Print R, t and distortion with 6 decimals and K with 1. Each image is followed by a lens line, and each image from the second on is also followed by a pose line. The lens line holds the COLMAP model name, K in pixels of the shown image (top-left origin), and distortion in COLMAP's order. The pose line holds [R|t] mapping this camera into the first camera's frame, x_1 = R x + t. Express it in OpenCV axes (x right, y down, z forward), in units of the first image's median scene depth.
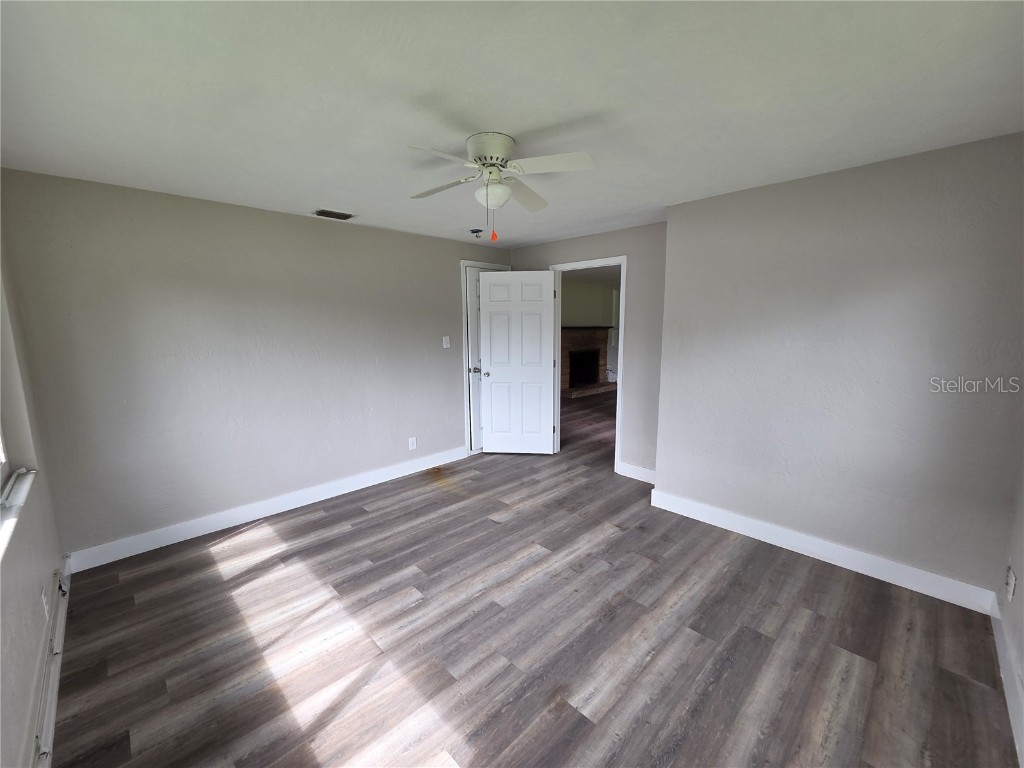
lens RADIAL K [[418.1, 0, 517.8], [0, 418.1, 386.5], [0, 0, 1]] dist [0.005001, -0.001130]
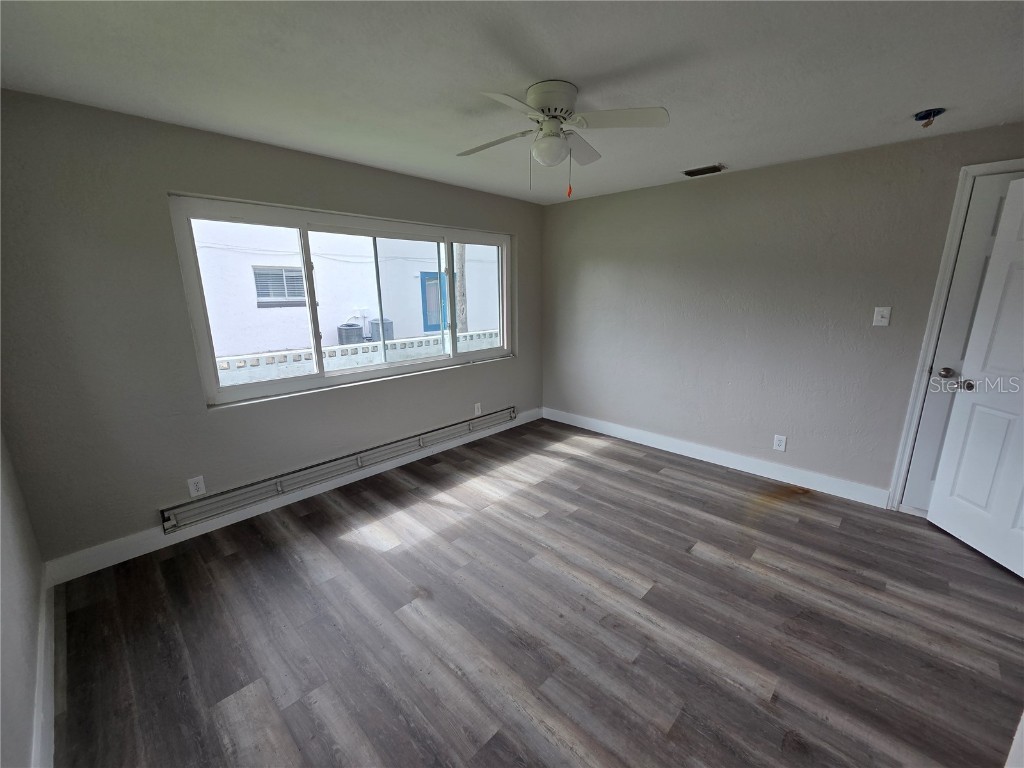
lens RADIAL K [[418.1, 0, 509.4], [0, 418.1, 388.8], [0, 0, 1]] dist [0.005001, -0.001130]
pose [[0.015467, 0.244676, -0.969482, 0.797534], [-0.145538, 0.959822, 0.239916, -0.125555], [0.989232, 0.137386, 0.050455, 0.757193]]
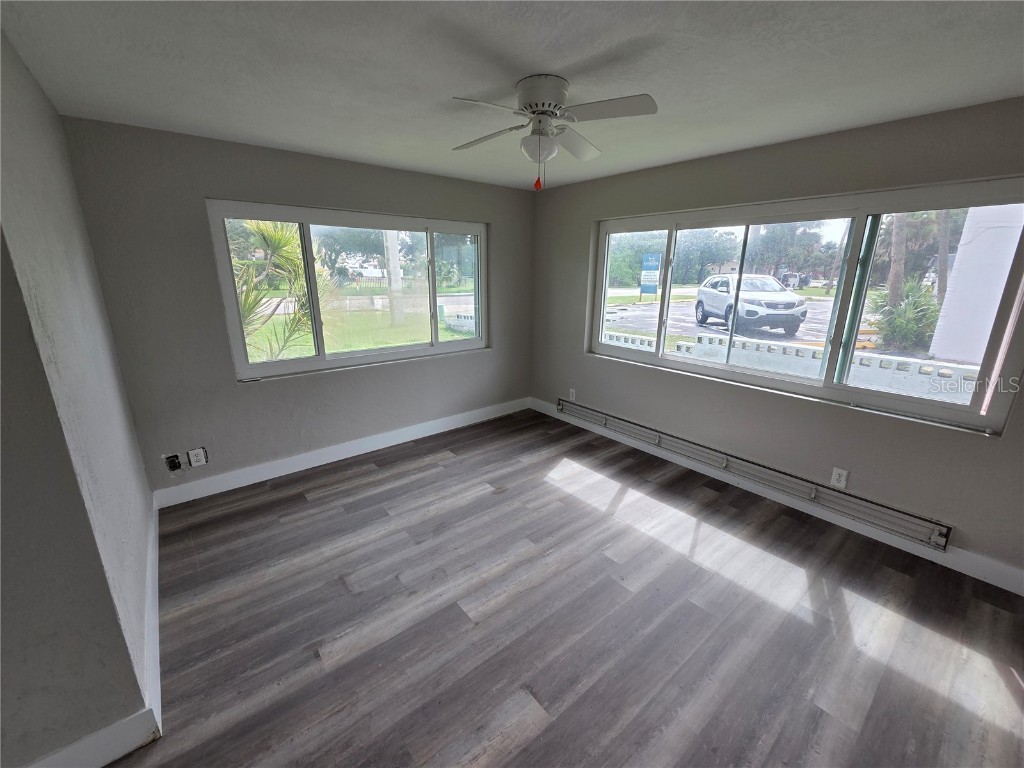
lens RADIAL K [[418.1, 0, 518.4], [0, 418.1, 387.1], [0, 0, 1]] dist [0.005001, -0.001130]
pose [[-0.995613, -0.026270, 0.089800, -0.092837], [0.012938, 0.911899, 0.410210, -0.285461], [-0.092665, 0.409573, -0.907559, 1.682583]]
